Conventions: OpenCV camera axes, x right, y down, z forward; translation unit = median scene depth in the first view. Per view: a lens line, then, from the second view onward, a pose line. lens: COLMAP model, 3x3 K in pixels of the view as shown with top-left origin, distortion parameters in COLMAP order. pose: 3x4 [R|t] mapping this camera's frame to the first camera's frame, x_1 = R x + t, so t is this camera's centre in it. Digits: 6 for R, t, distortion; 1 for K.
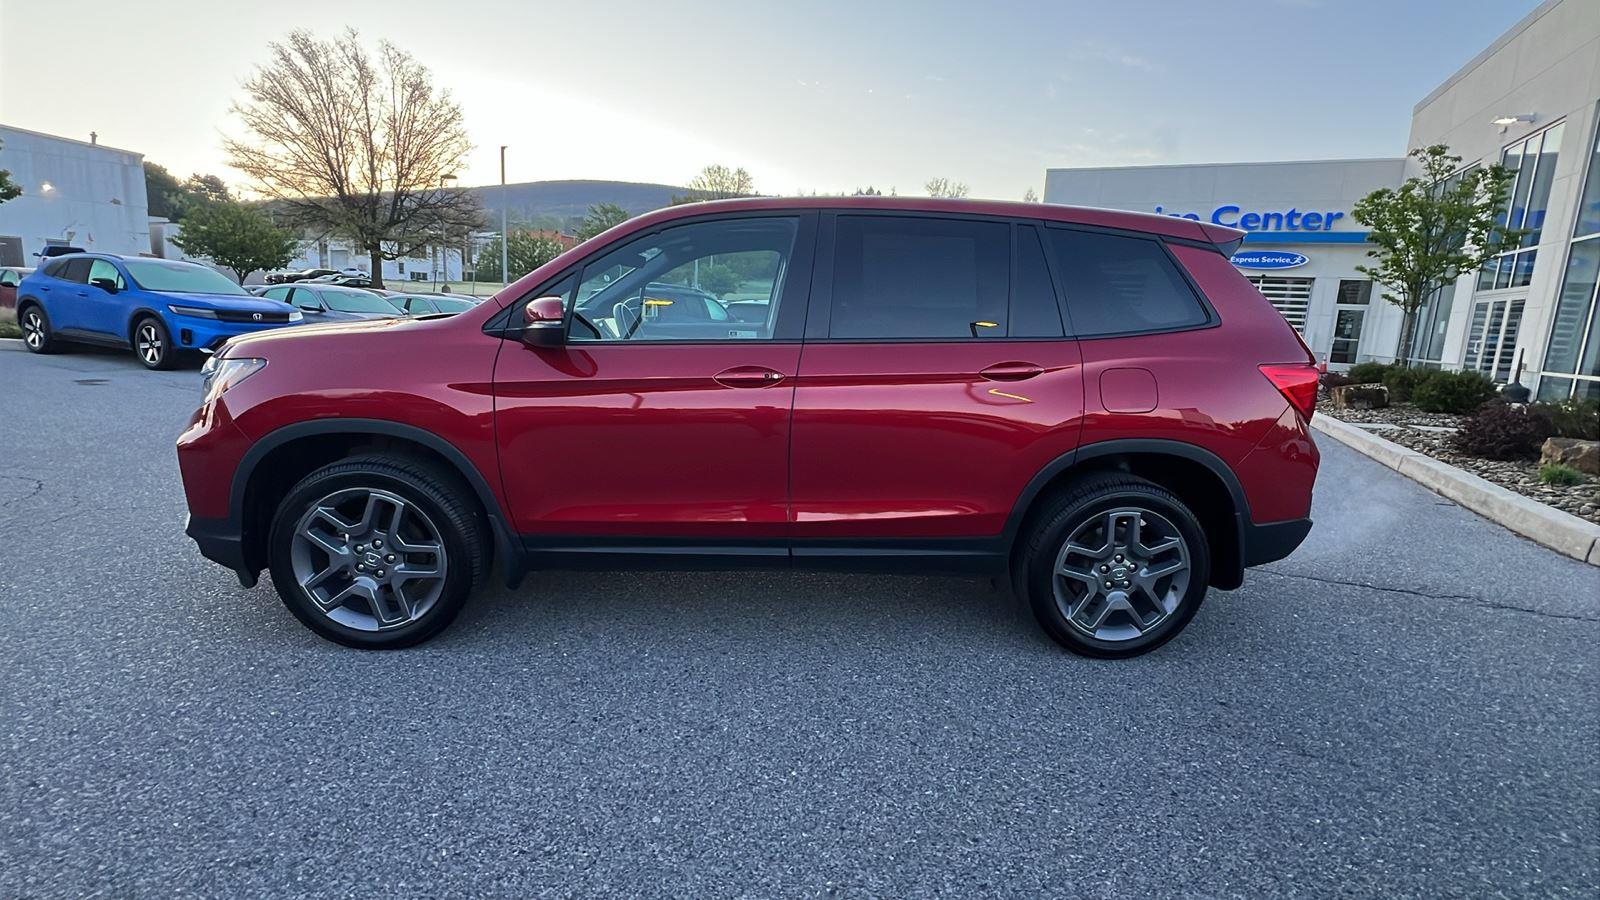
lens RADIAL K [[741.1, 0, 794.3], [0, 741.1, 448.9], [0, 0, 1]] dist [-0.001226, 0.000122]
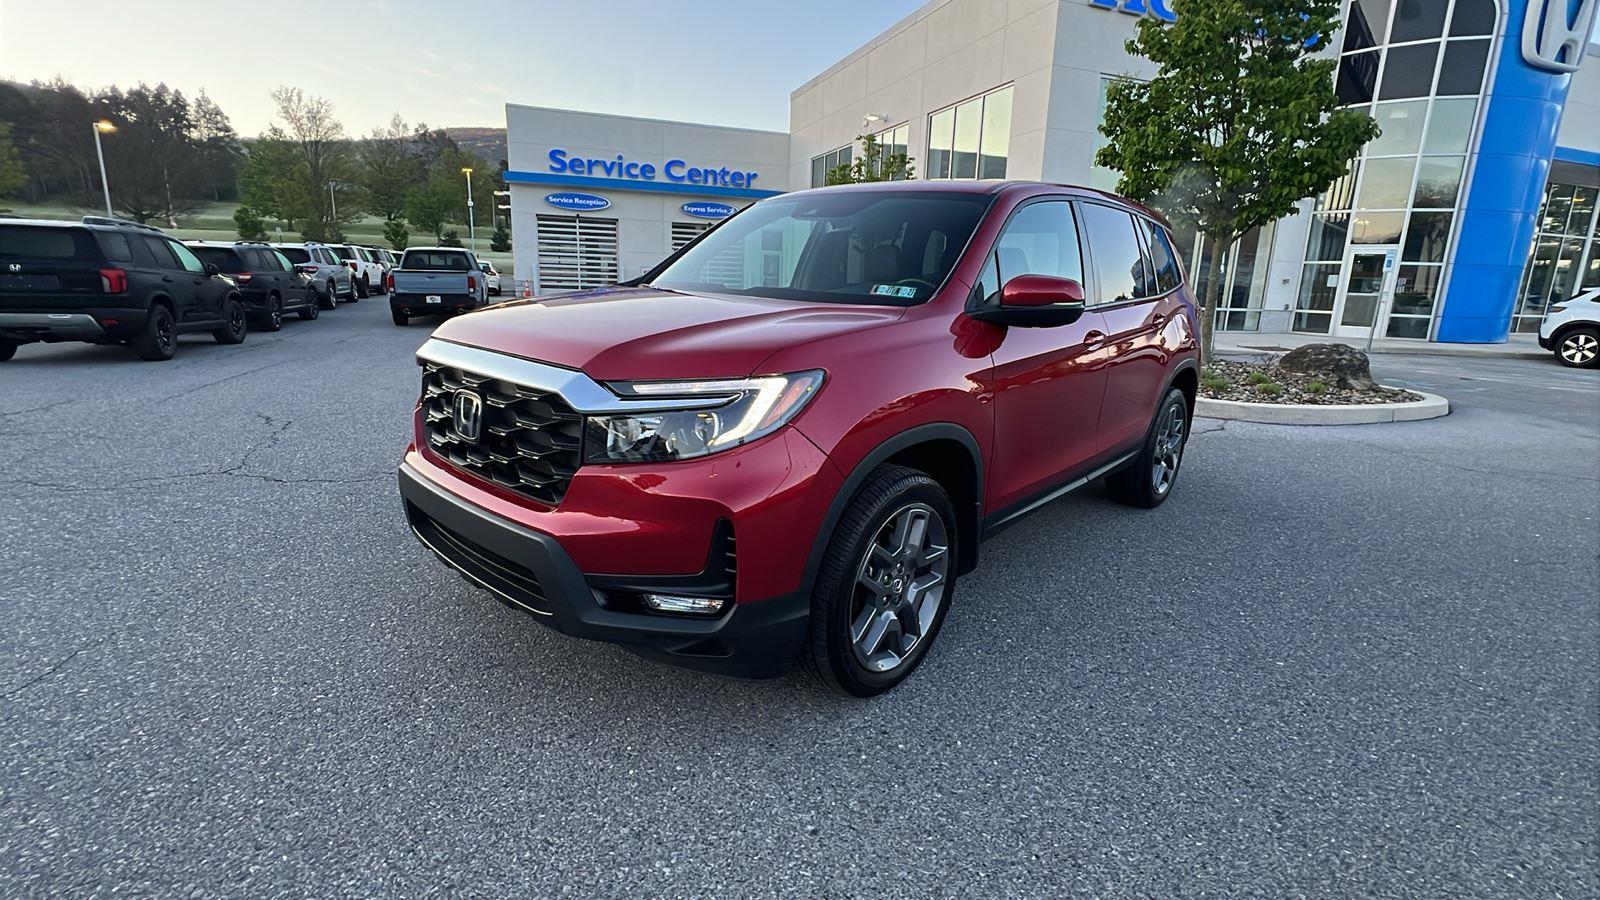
lens RADIAL K [[741.1, 0, 797.7], [0, 741.1, 449.4], [0, 0, 1]] dist [-0.001226, 0.000122]
pose [[0.690140, -0.187357, 0.699002, -0.166264], [0.132539, 0.982291, 0.132430, -0.019393], [-0.711435, 0.001250, 0.702751, 0.075241]]
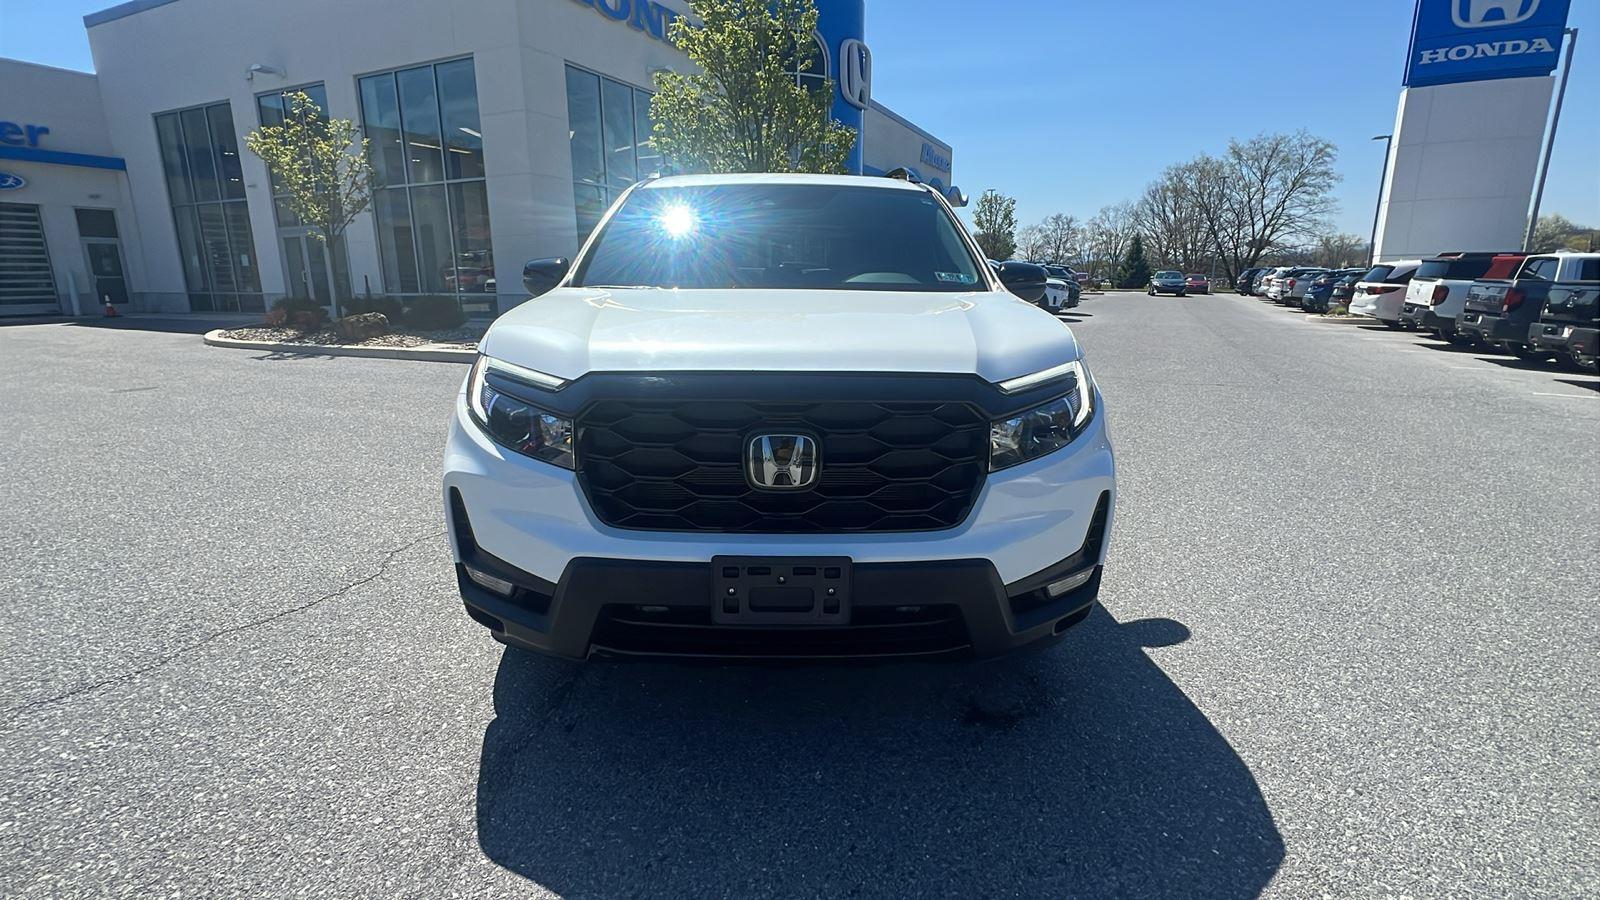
lens RADIAL K [[741.1, 0, 798.6], [0, 741.1, 445.9], [0, 0, 1]] dist [-0.001226, 0.000122]
pose [[-0.014931, -0.272001, 0.962181, -0.186318], [0.188264, 0.944313, 0.269871, -0.039640], [-0.982005, 0.185173, 0.037109, 0.184515]]
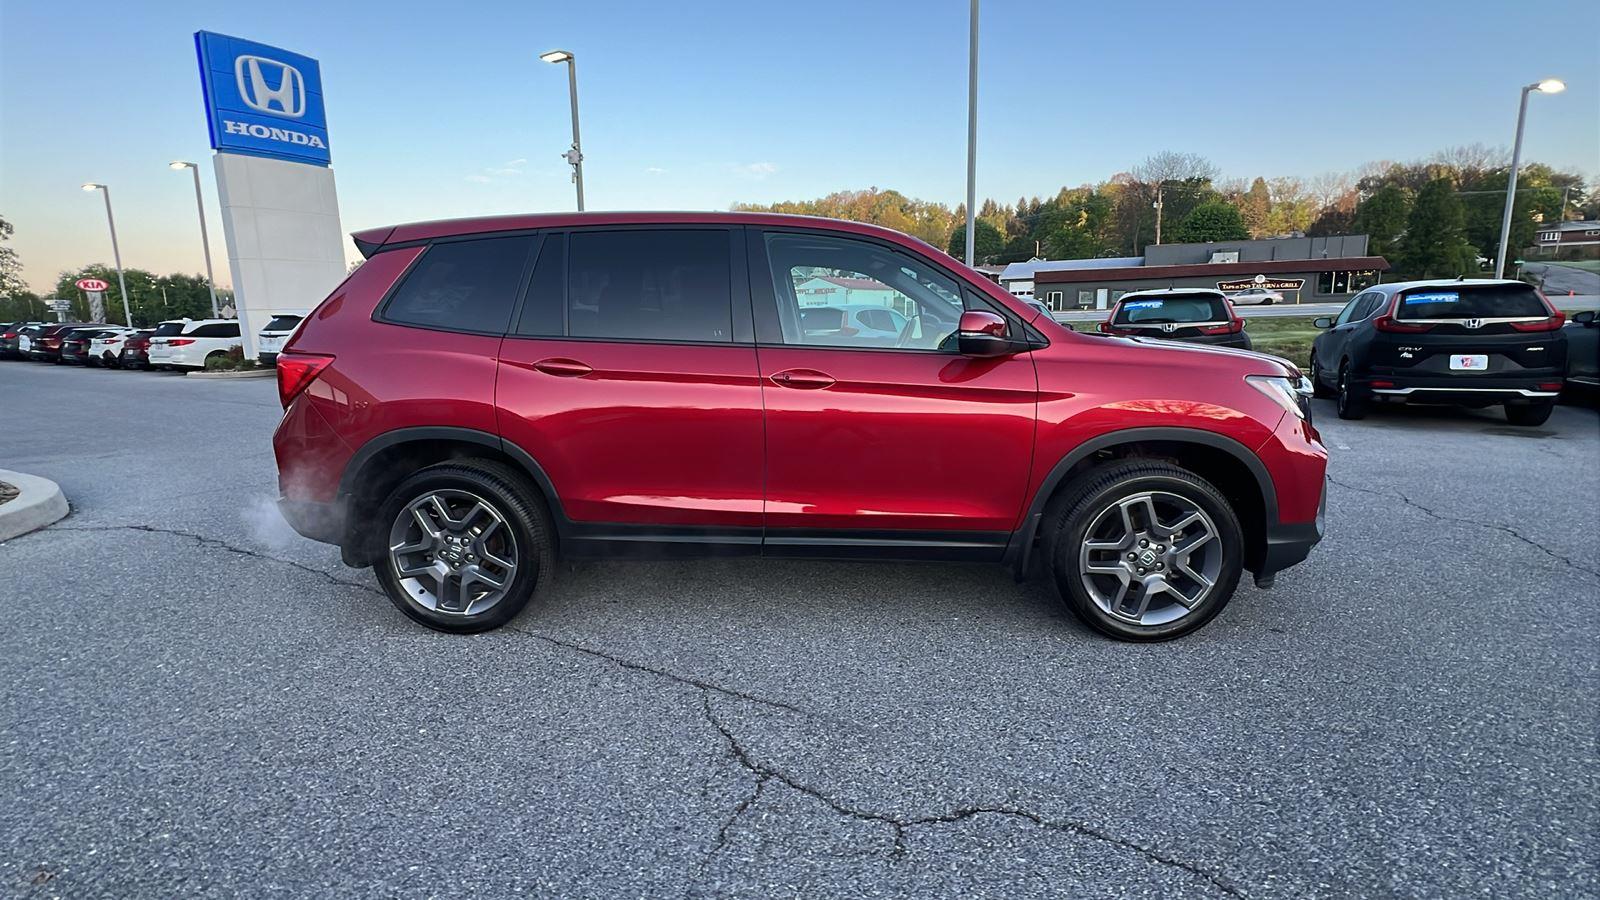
lens RADIAL K [[741.1, 0, 797.0], [0, 741.1, 437.9], [0, 0, 1]] dist [-0.001226, 0.000122]
pose [[-0.996349, -0.041275, 0.074737, -0.028768], [-0.012803, 0.937710, 0.347182, -0.063234], [-0.084411, 0.344957, -0.934815, 0.347358]]
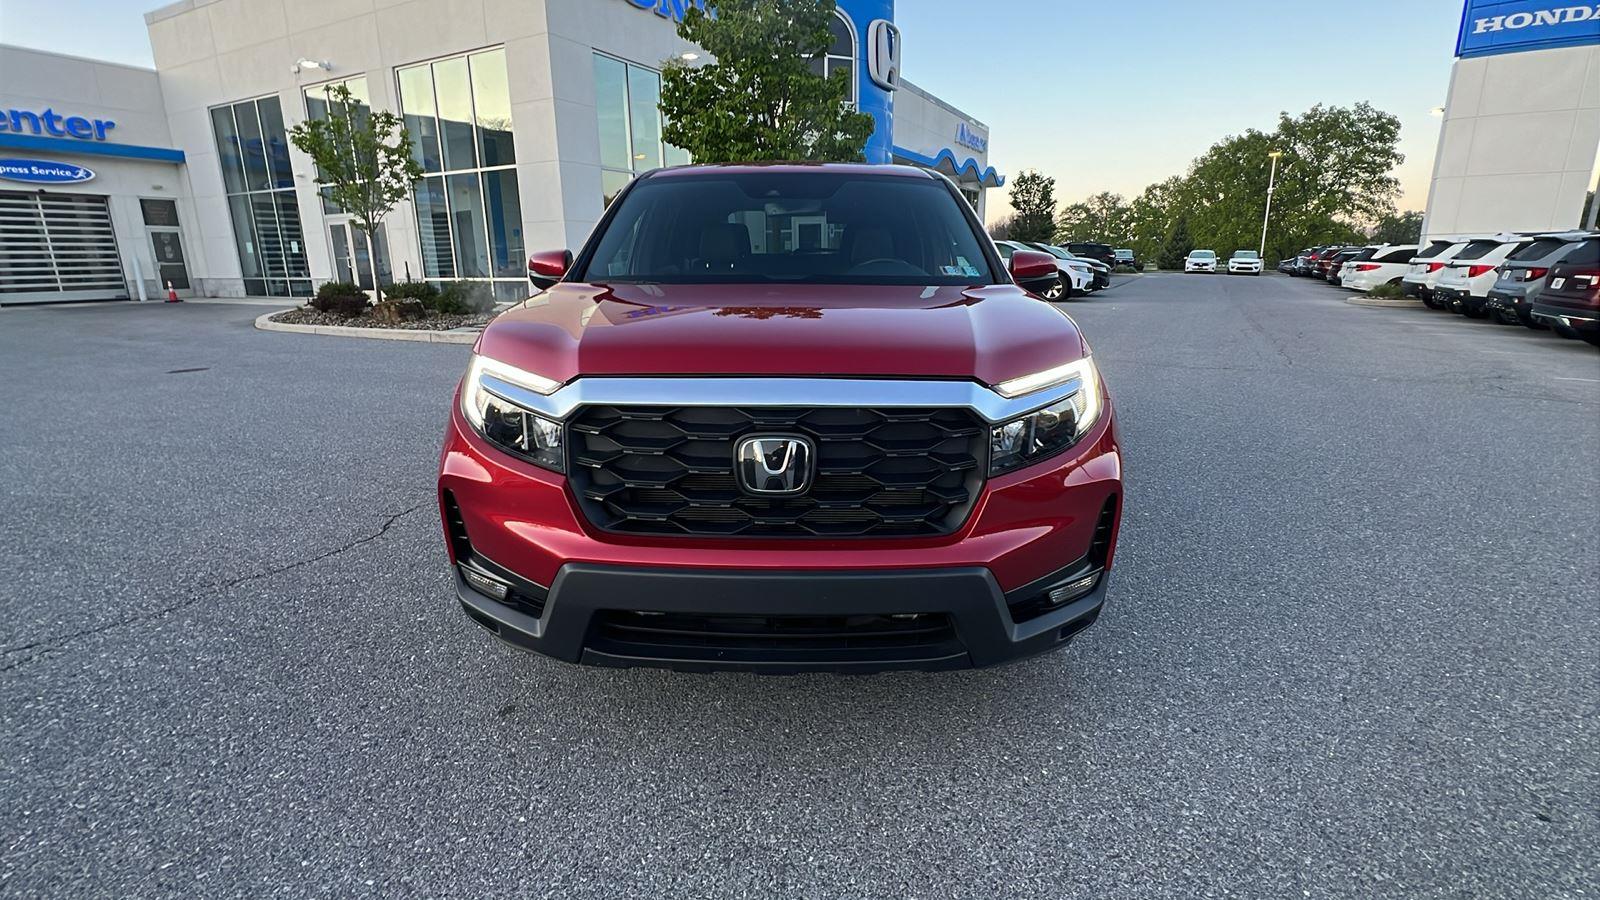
lens RADIAL K [[741.1, 0, 798.7], [0, 741.1, 448.9], [0, 0, 1]] dist [-0.001226, 0.000122]
pose [[0.039367, -0.297156, 0.954017, -0.200669], [0.195640, 0.938570, 0.284272, -0.037765], [-0.979885, 0.175453, 0.095084, 0.162986]]
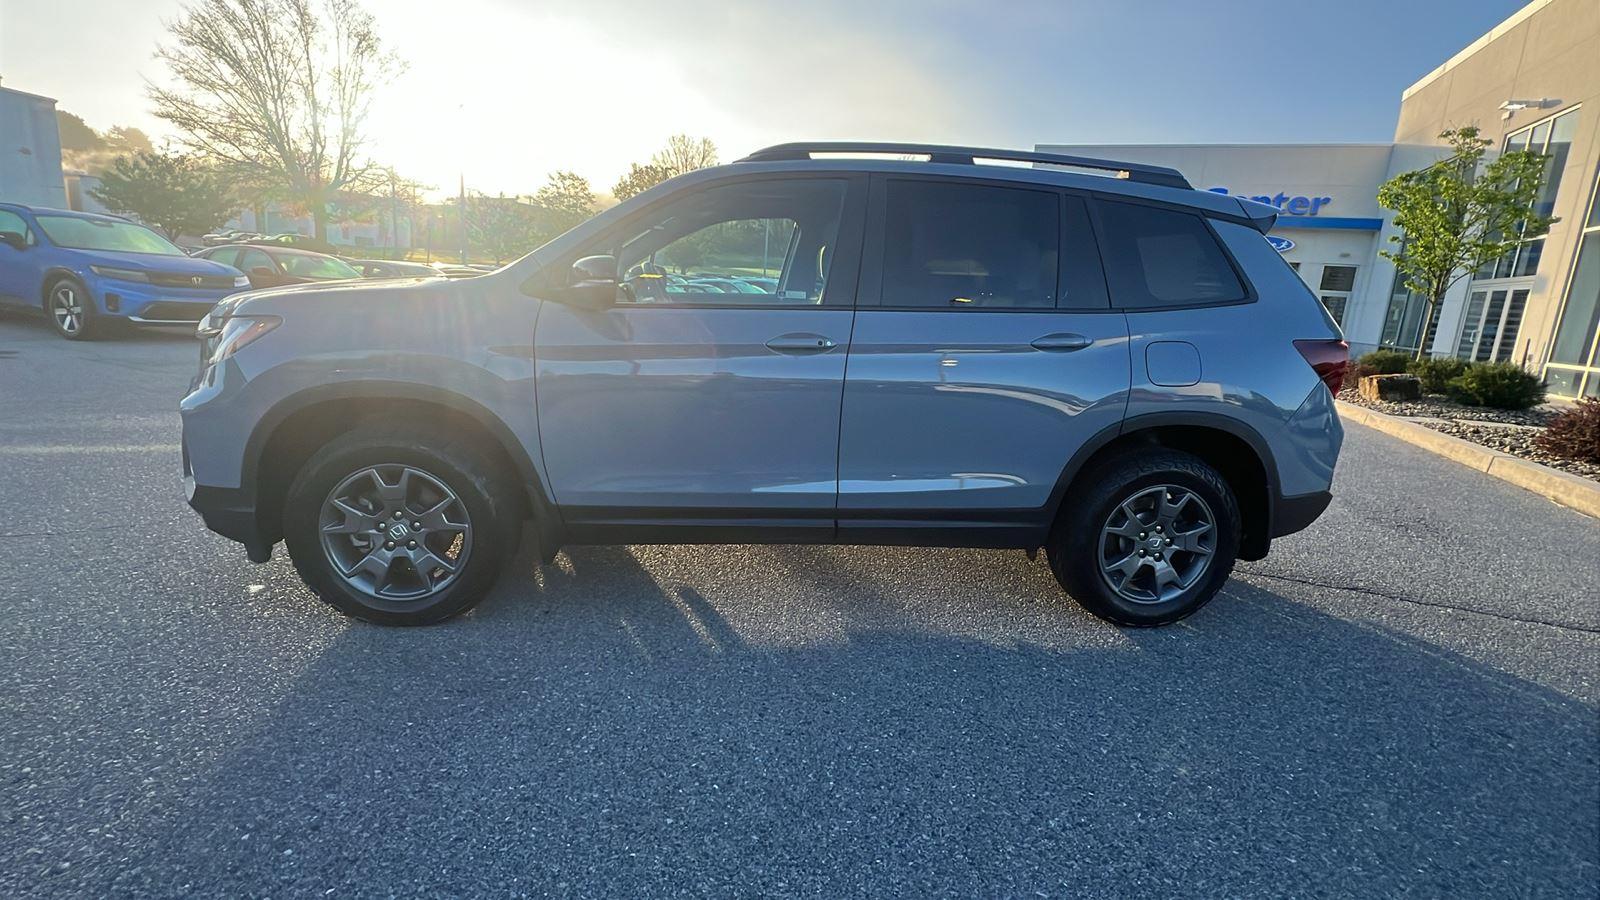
lens RADIAL K [[741.1, 0, 794.5], [0, 741.1, 448.5], [0, 0, 1]] dist [-0.001226, 0.000122]
pose [[0.998279, 0.007200, 0.058196, -0.032320], [-0.008984, 0.999496, 0.030458, -0.006388], [-0.057947, -0.030929, 0.997840, 0.037409]]
